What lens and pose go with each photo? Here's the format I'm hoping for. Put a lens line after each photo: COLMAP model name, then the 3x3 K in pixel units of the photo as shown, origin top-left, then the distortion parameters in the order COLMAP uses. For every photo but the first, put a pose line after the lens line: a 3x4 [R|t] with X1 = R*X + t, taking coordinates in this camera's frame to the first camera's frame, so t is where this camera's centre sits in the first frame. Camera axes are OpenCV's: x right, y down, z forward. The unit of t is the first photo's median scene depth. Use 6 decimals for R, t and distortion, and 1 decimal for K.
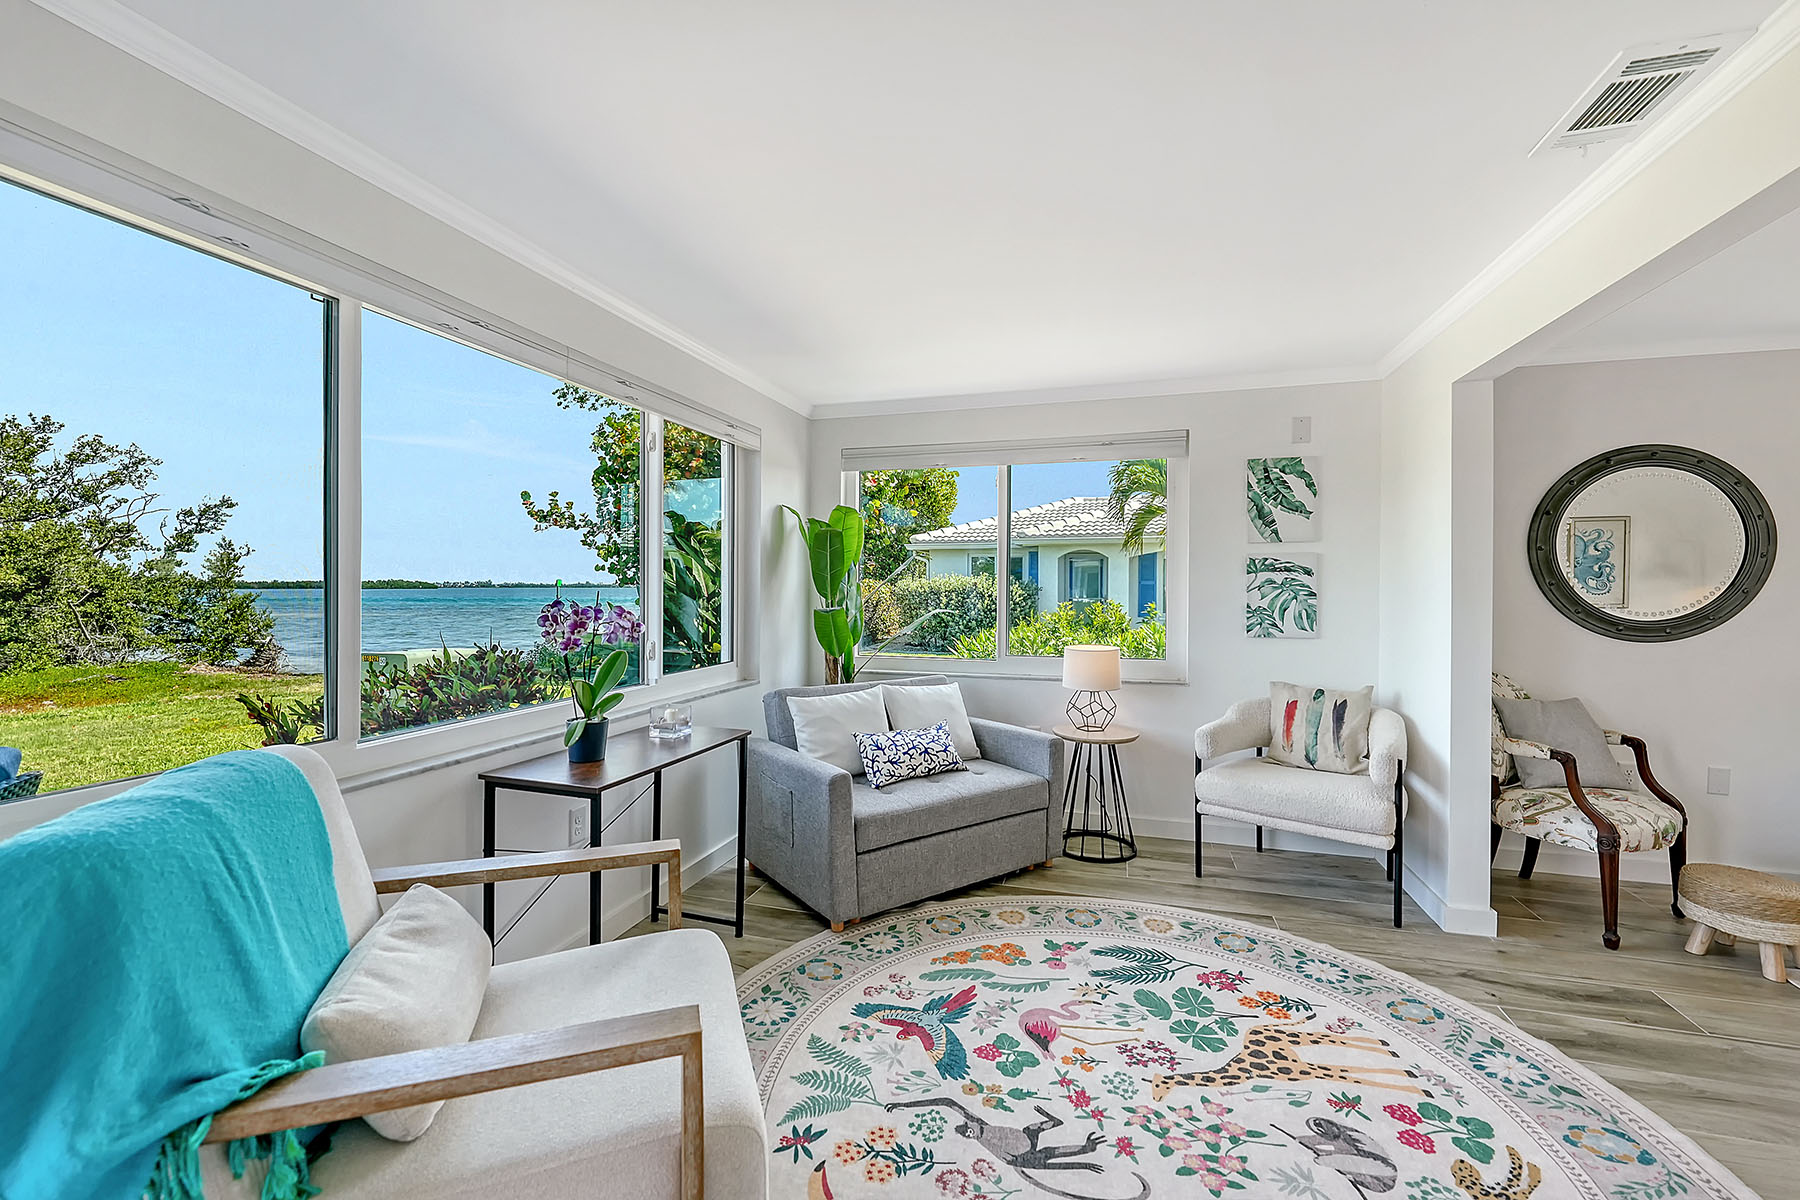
lens RADIAL K [[750.5, 0, 880.8], [0, 750.5, 585.7], [0, 0, 1]] dist [-0.003251, -0.000818]
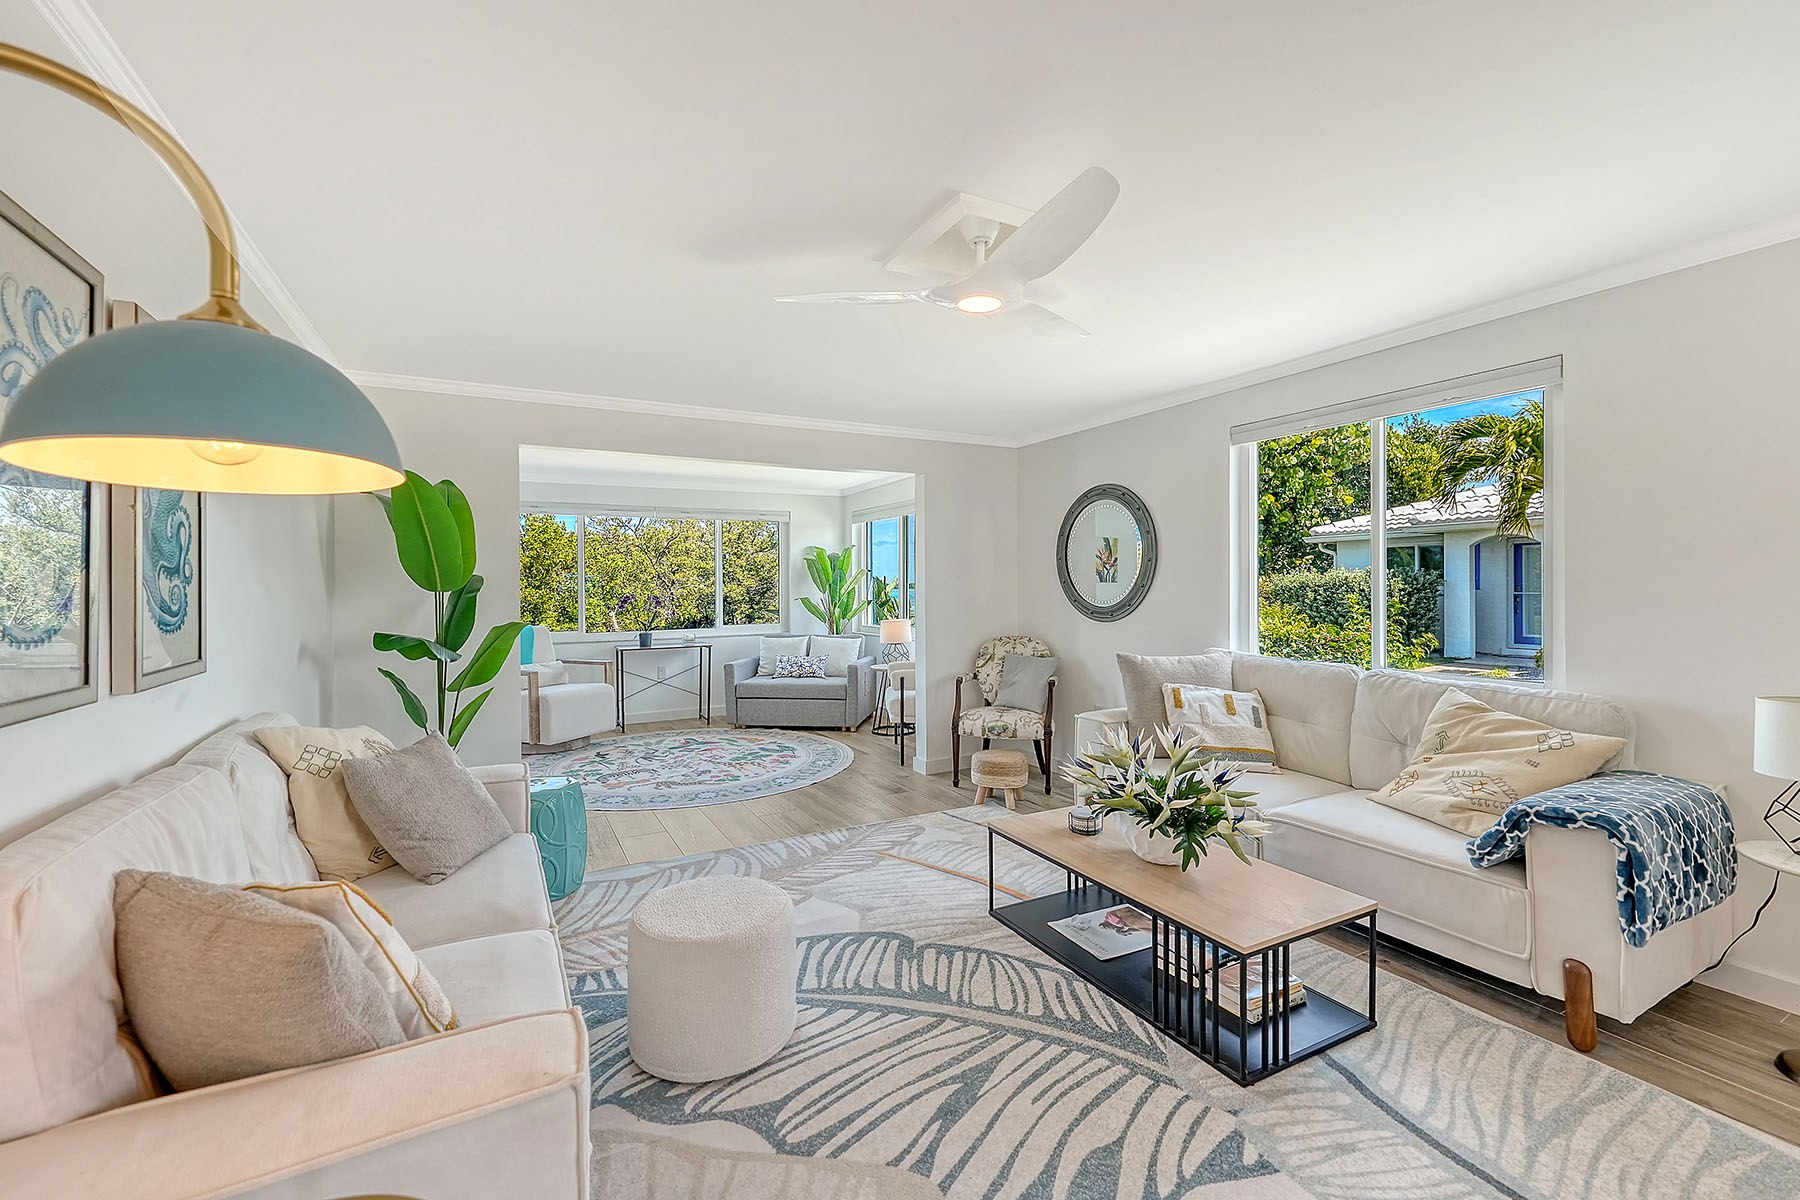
lens RADIAL K [[750.5, 0, 880.8], [0, 750.5, 585.7], [0, 0, 1]] dist [-0.003251, -0.000818]
pose [[0.687945, -0.007598, -0.725723, 1.799328], [0.011766, 0.999931, 0.000685, -0.001368], [0.725667, -0.009010, 0.687987, -0.287217]]
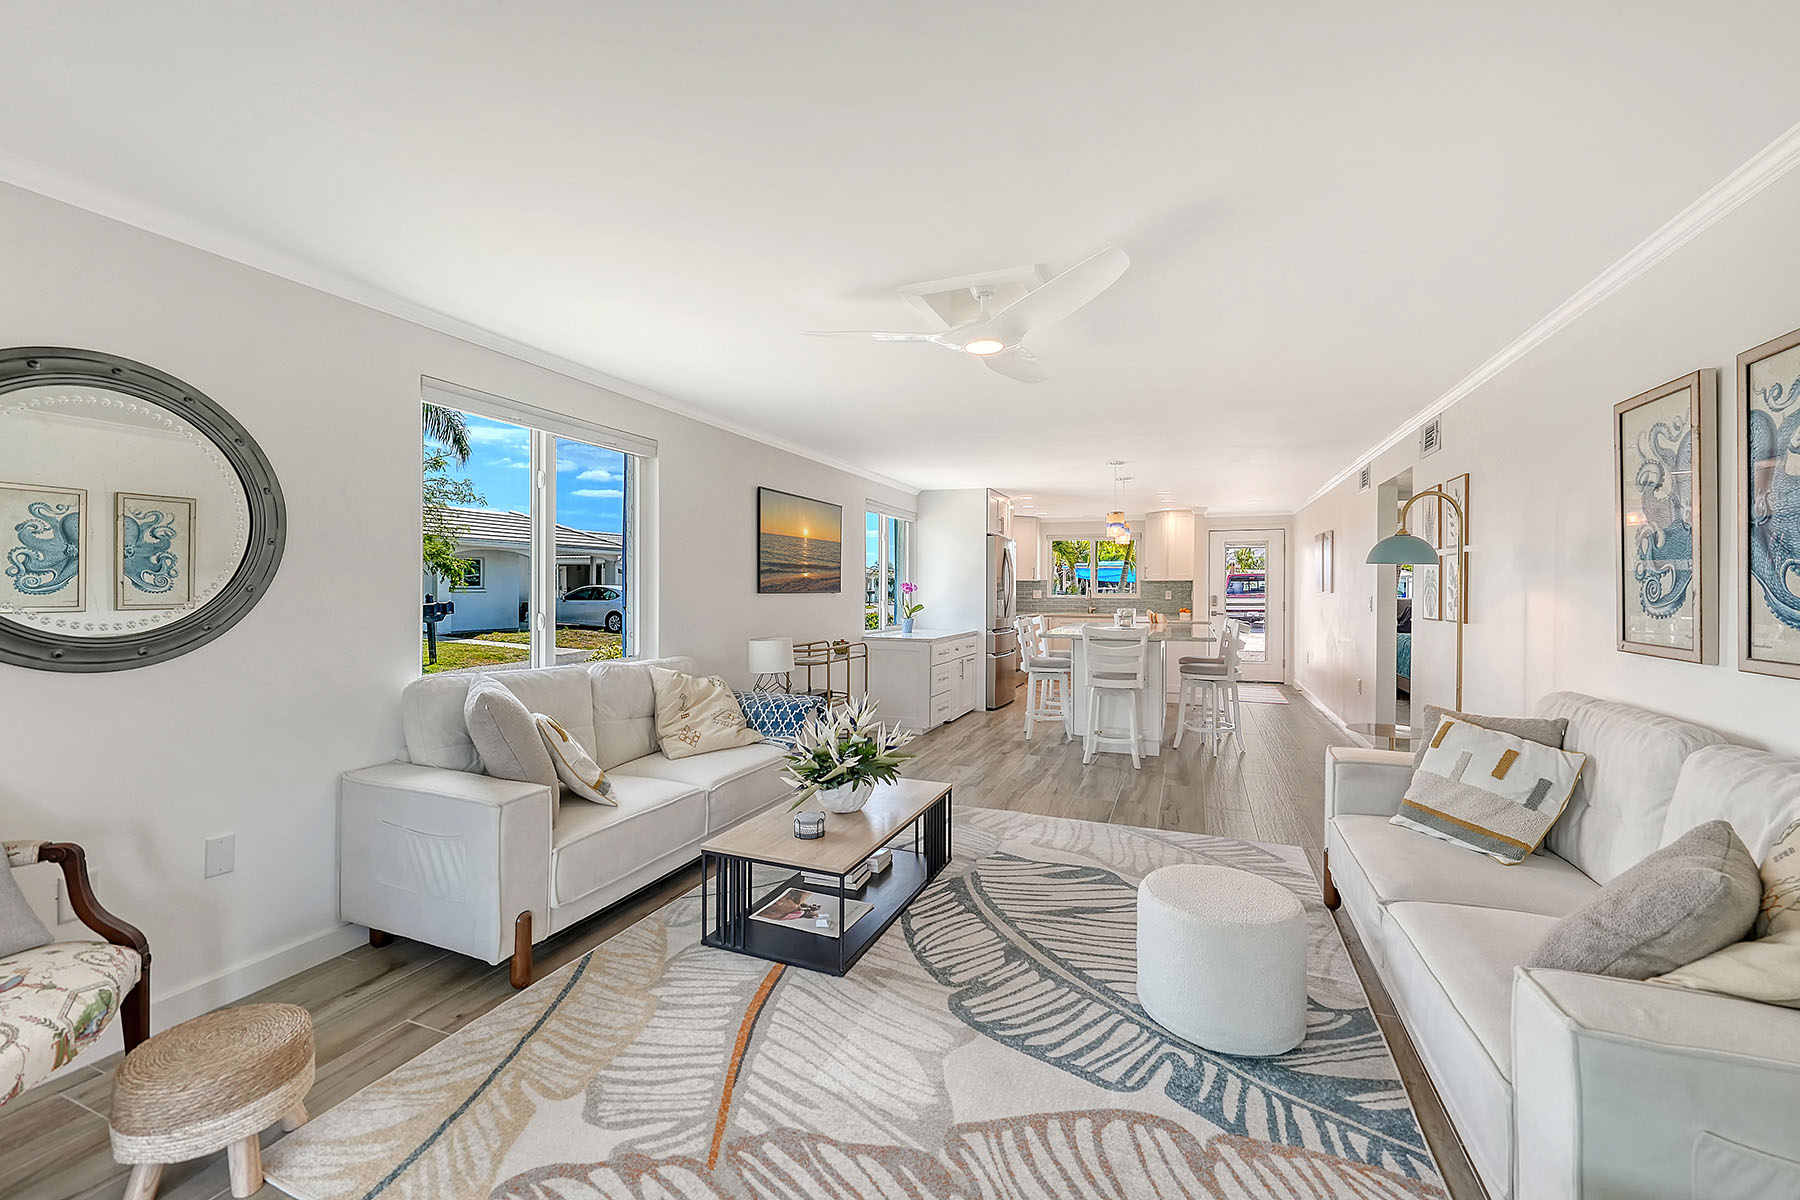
lens RADIAL K [[764.0, 0, 904.4], [0, 764.0, 583.0], [0, 0, 1]] dist [-0.001740, -0.000739]
pose [[0.069716, 0.002822, 0.997563, 0.466127], [-0.004798, 0.999985, -0.002494, -0.000251], [-0.997555, -0.004613, 0.069729, 0.310417]]
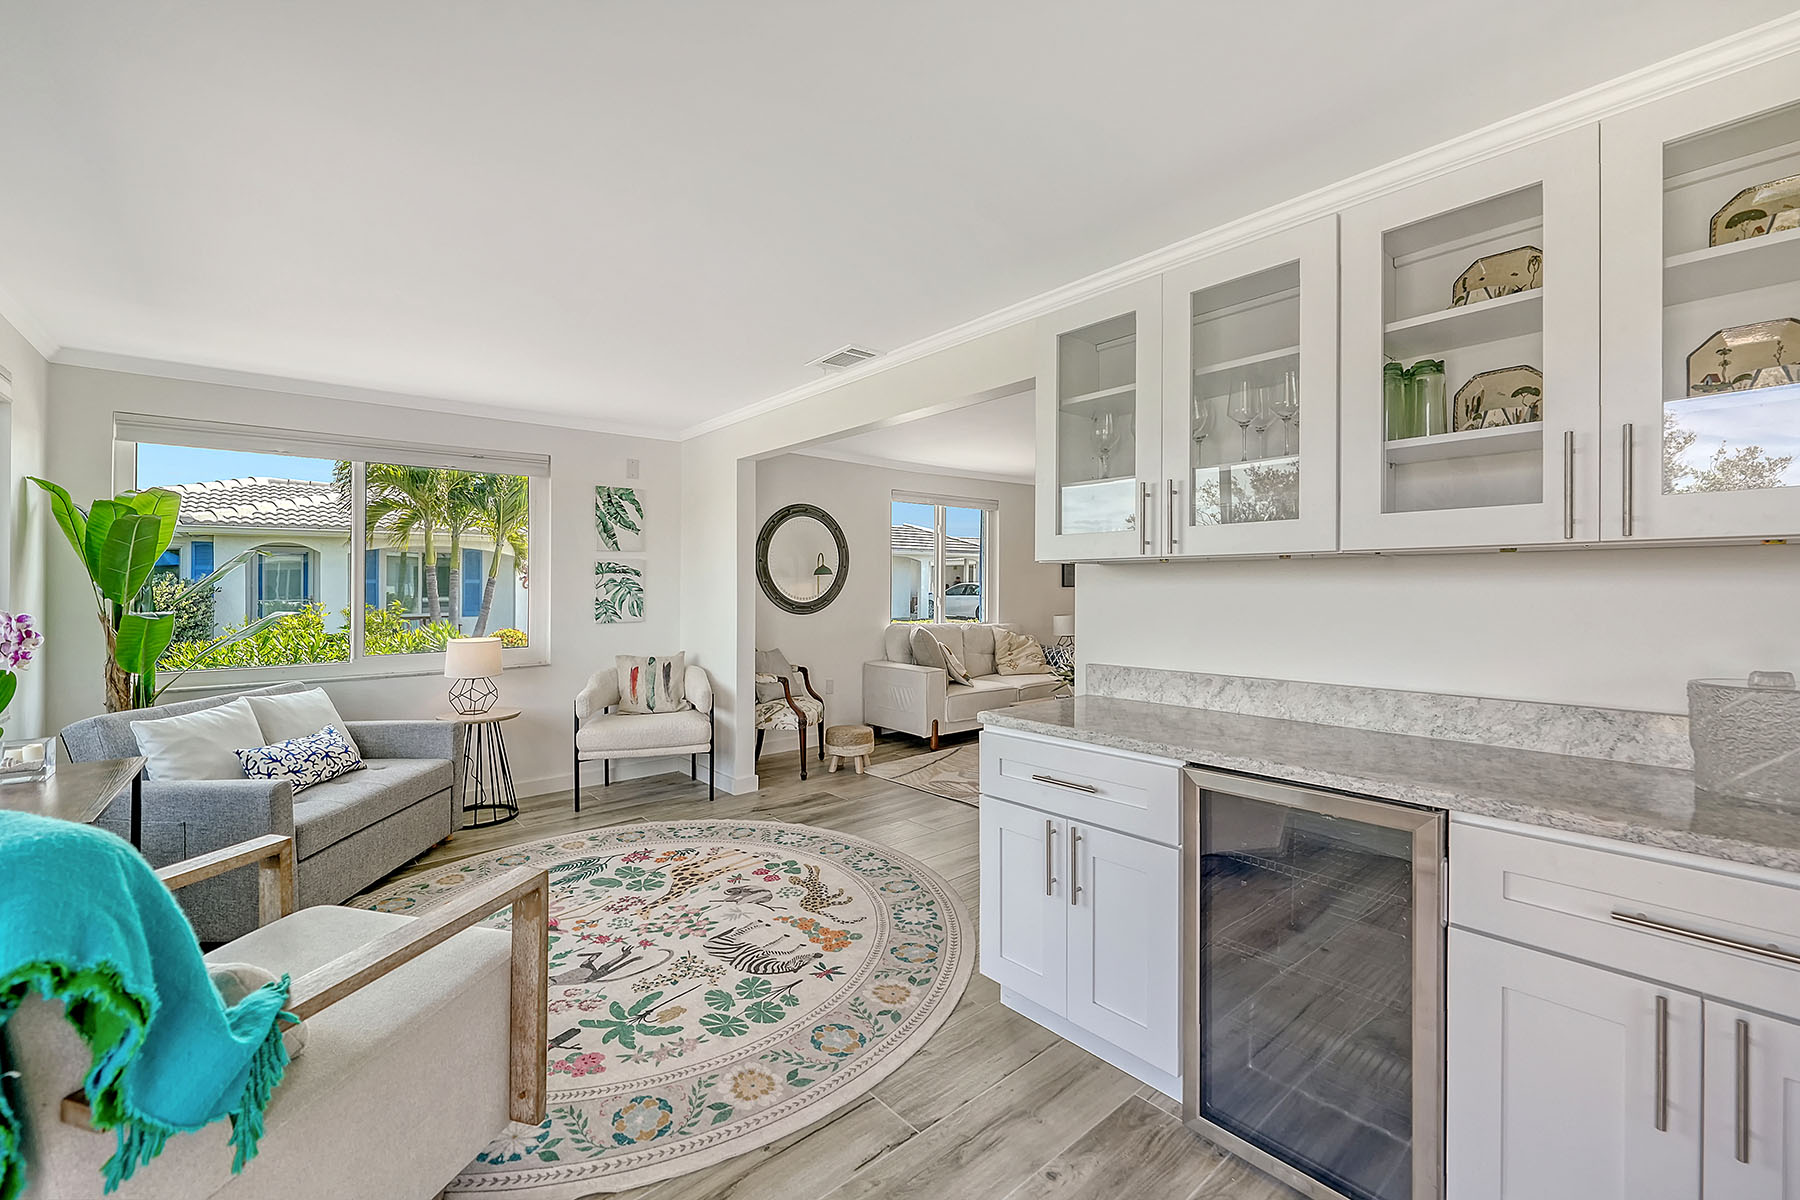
lens RADIAL K [[745.0, 0, 896.8], [0, 745.0, 590.7], [0, 0, 1]] dist [0.000718, -0.000131]
pose [[0.532997, -0.011343, 0.846041, -0.373853], [0.004372, 0.999934, 0.010651, 0.000875], [-0.846106, -0.001978, 0.533011, -0.142647]]
